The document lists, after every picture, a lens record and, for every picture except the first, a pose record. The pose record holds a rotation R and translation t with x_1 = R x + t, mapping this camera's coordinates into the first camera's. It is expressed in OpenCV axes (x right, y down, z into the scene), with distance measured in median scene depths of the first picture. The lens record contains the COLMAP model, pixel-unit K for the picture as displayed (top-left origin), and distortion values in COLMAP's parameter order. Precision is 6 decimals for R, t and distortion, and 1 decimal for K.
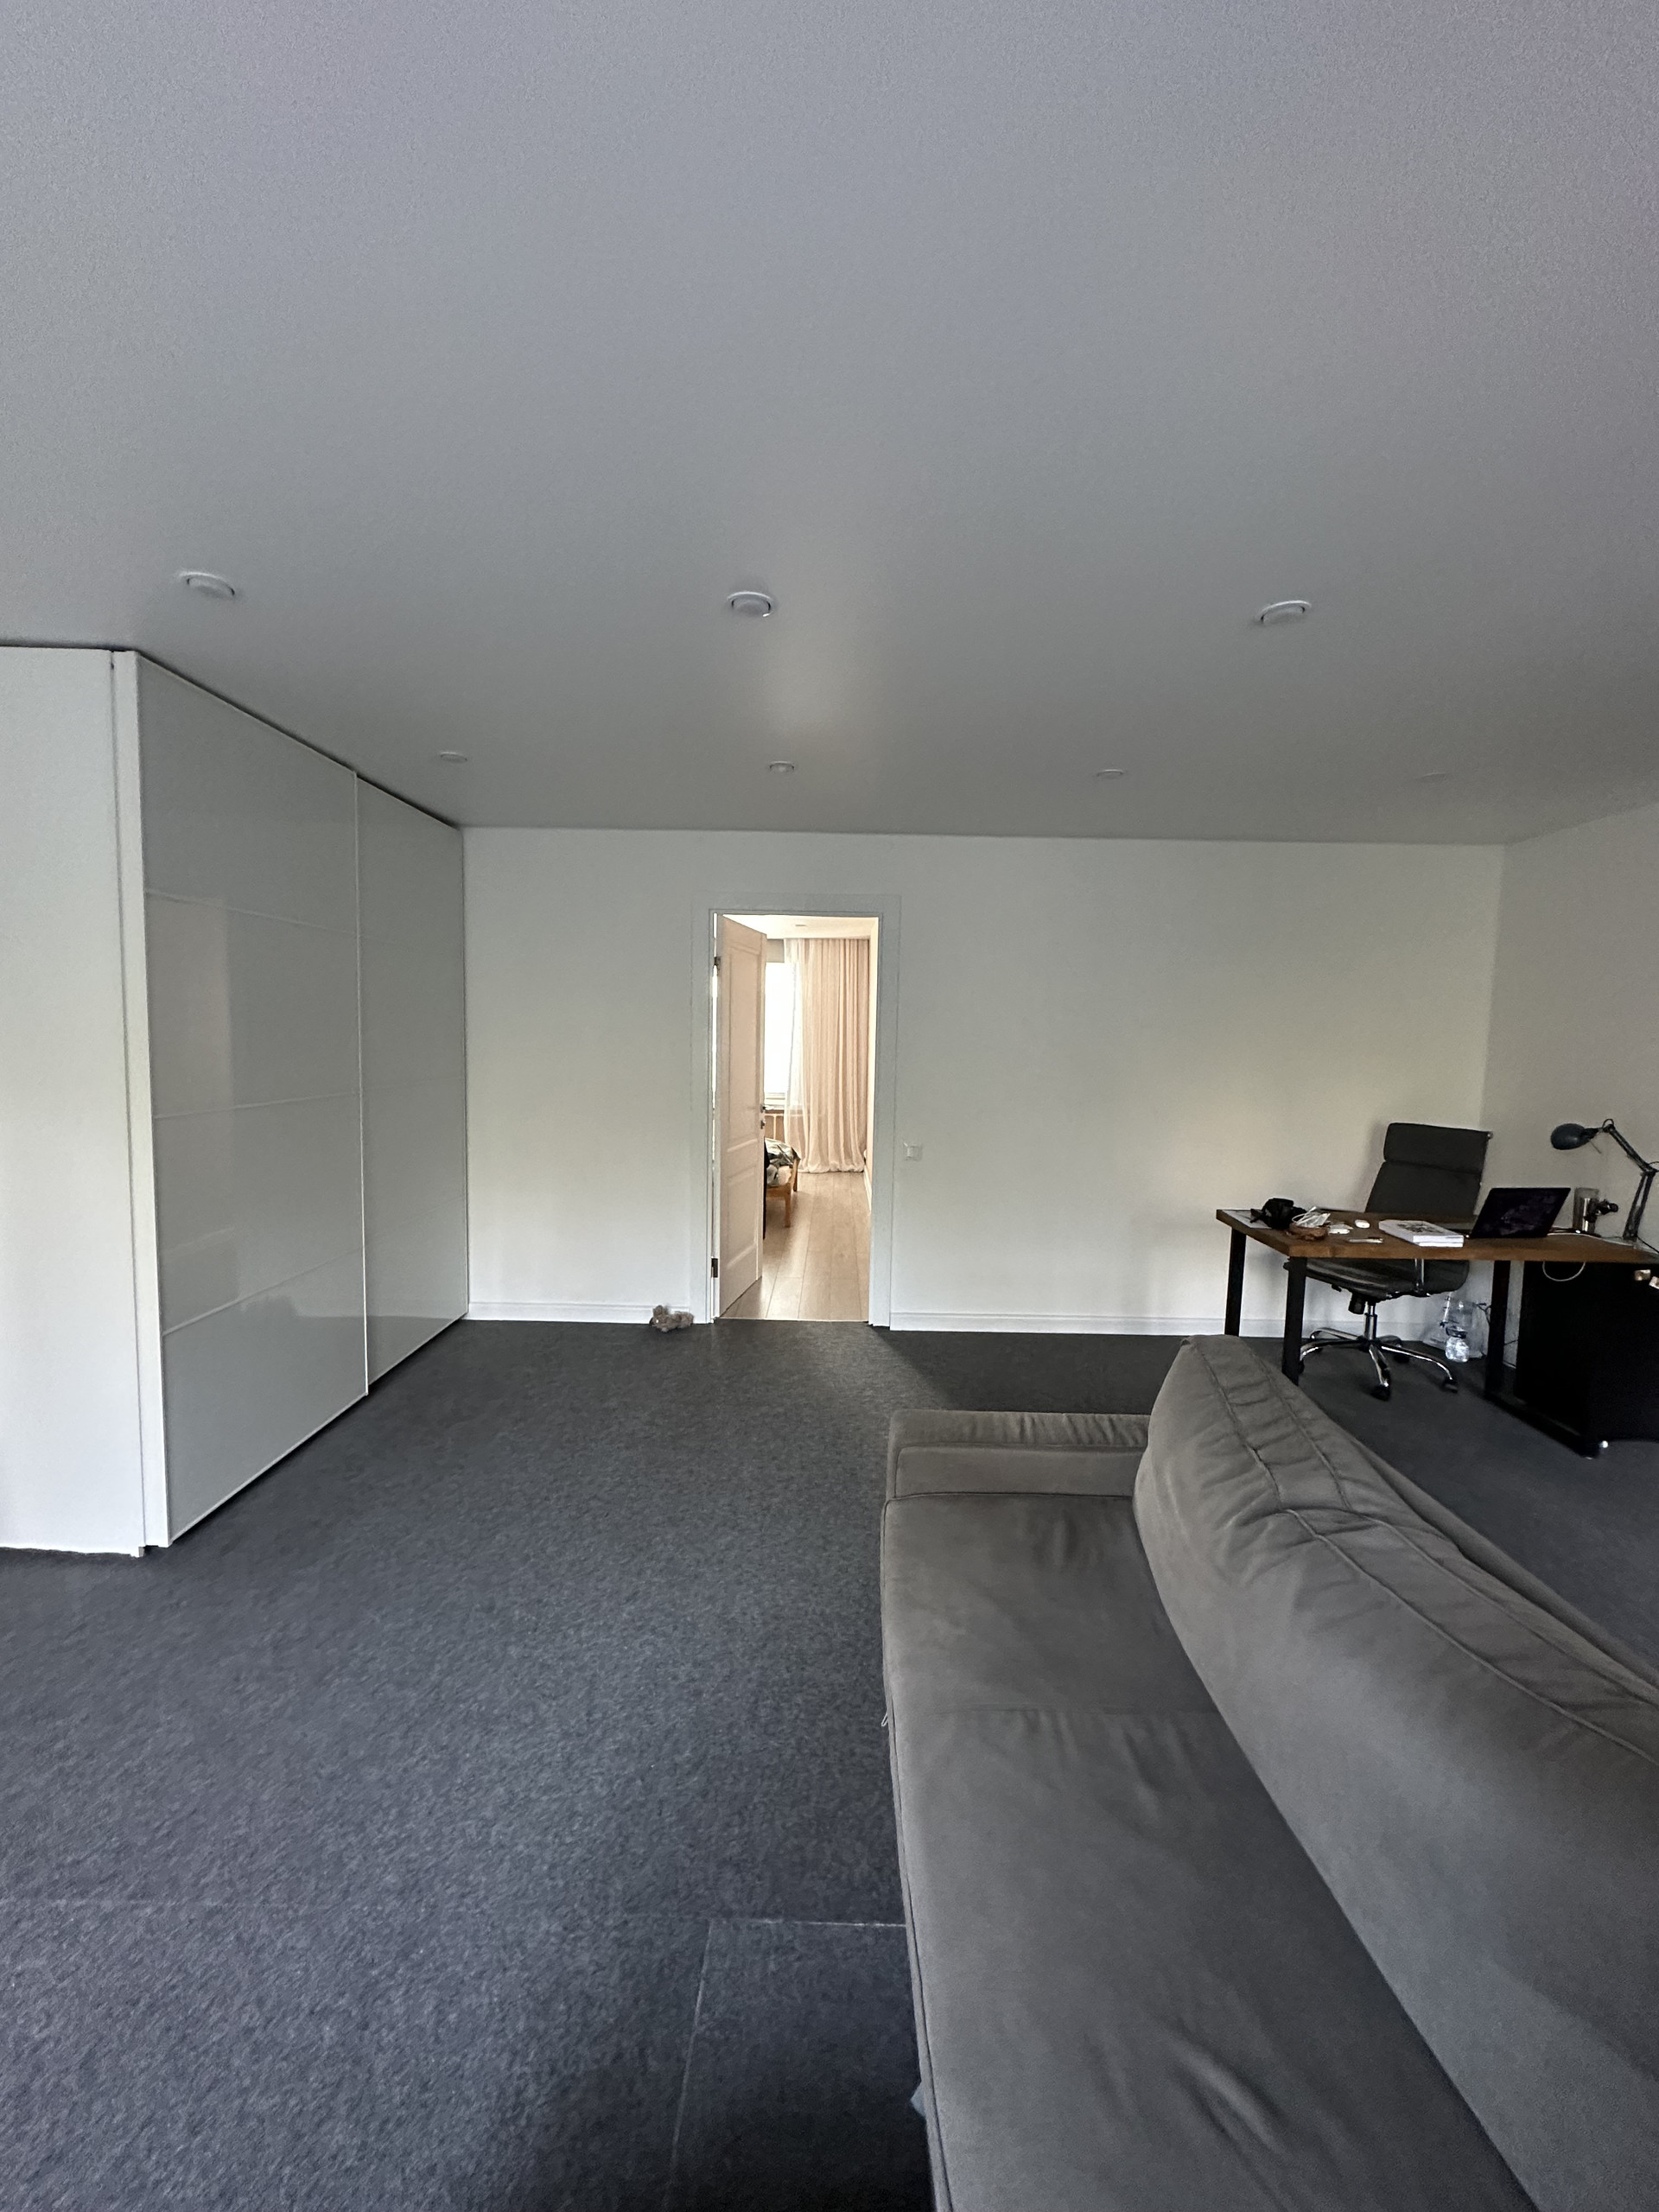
lens RADIAL K [[880.8, 0, 829.5], [0, 880.8, 1106.0], [0, 0, 1]] dist [-0.003440, 0.001558]
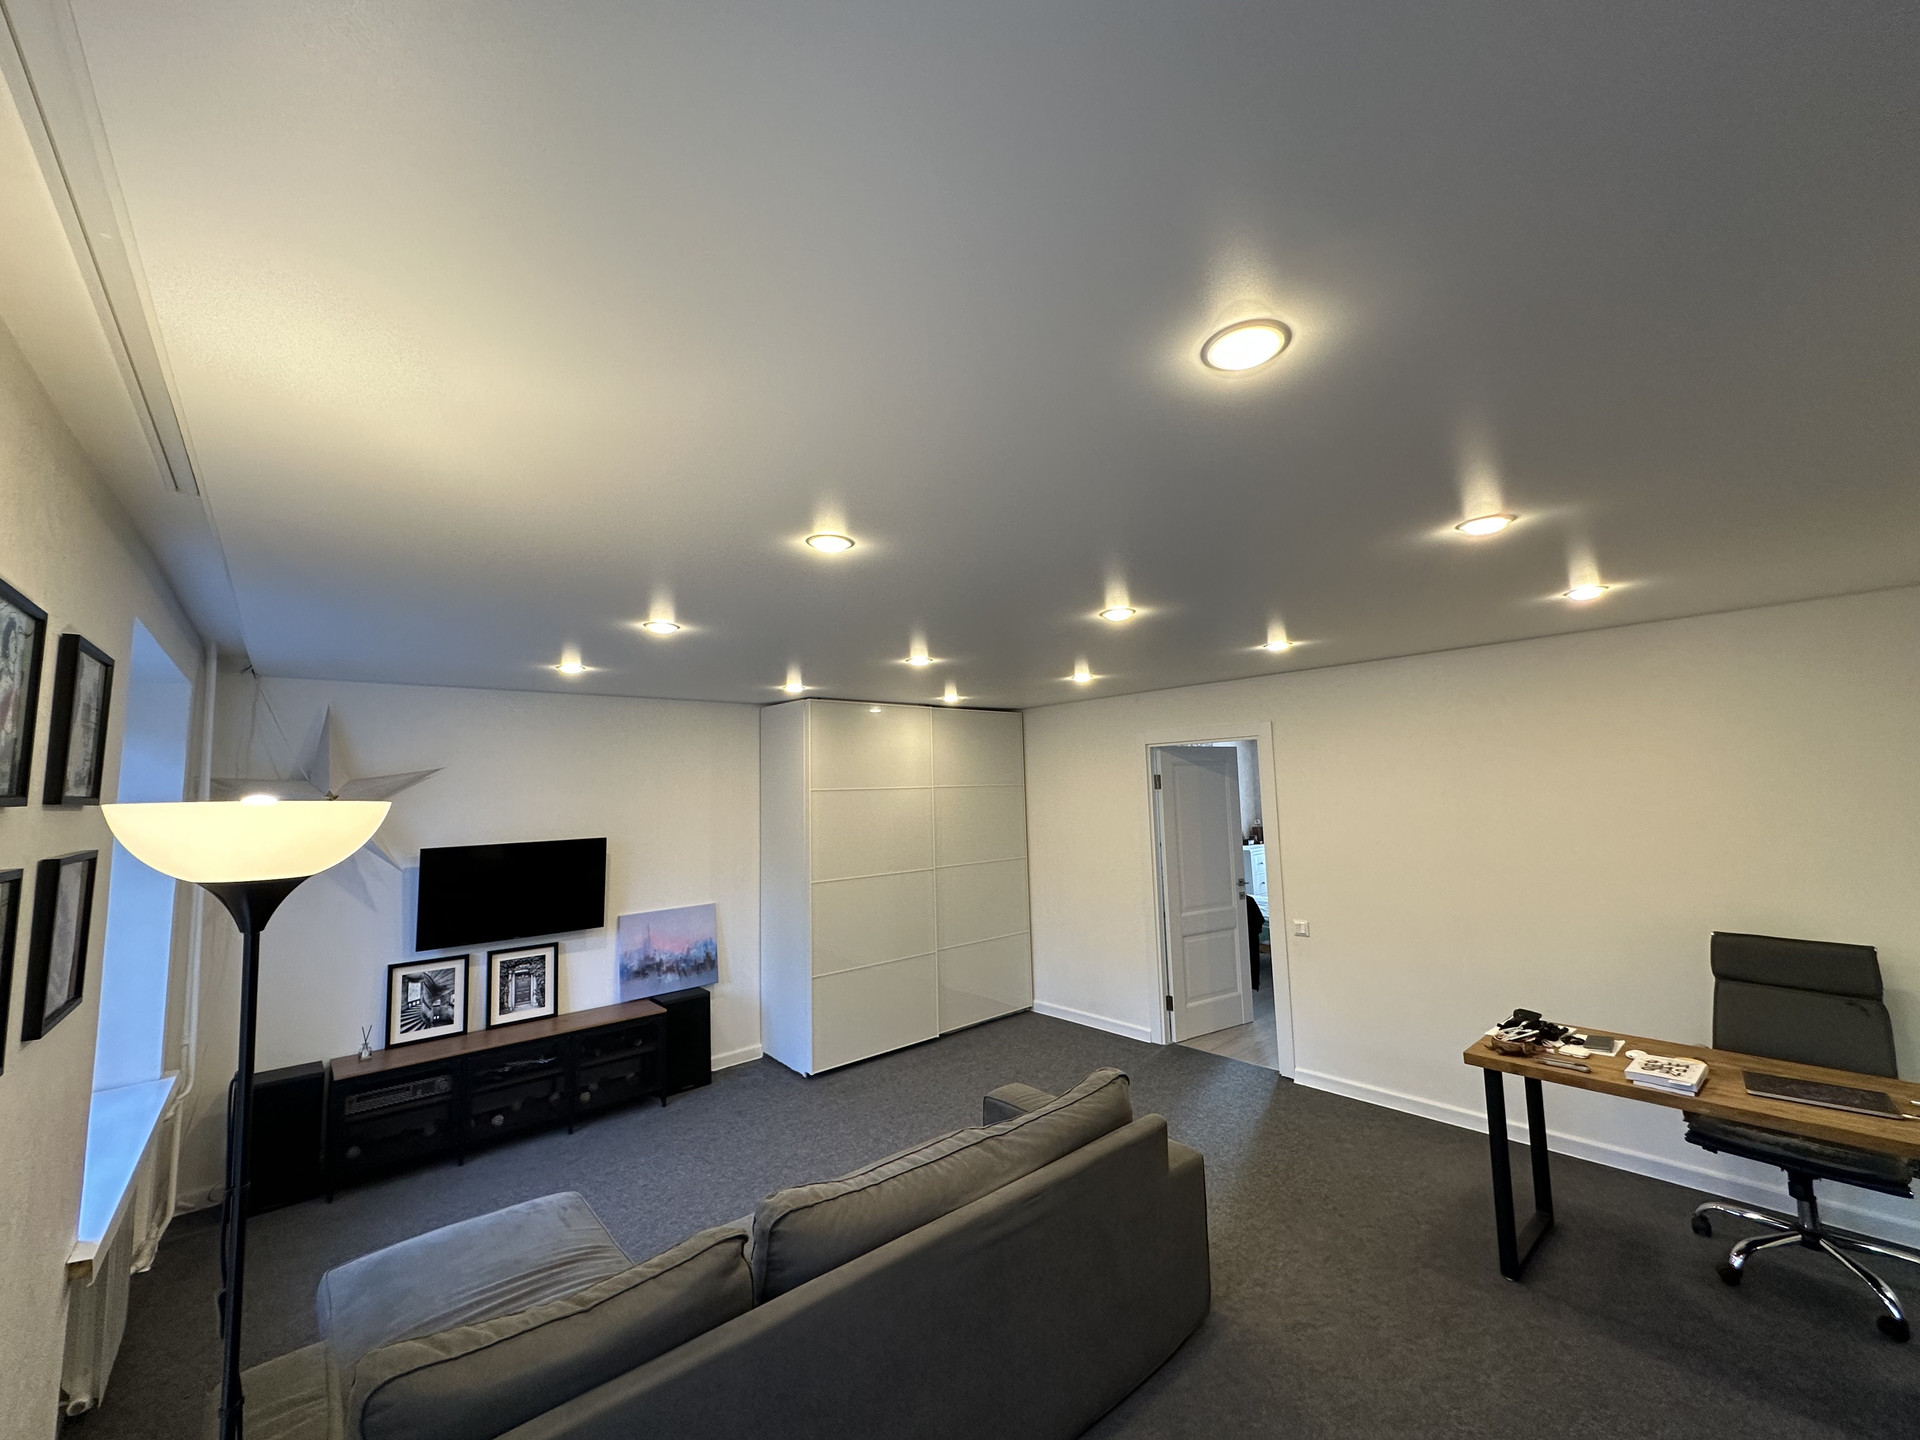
lens RADIAL K [[764.5, 0, 959.1], [0, 764.5, 717.9], [0, 0, 1]] dist [-0.003440, 0.001558]
pose [[0.645400, -0.118023, -0.754671, 0.661331], [-0.007991, 0.986893, -0.161175, -0.066019], [0.763803, 0.110053, 0.635998, -0.059864]]
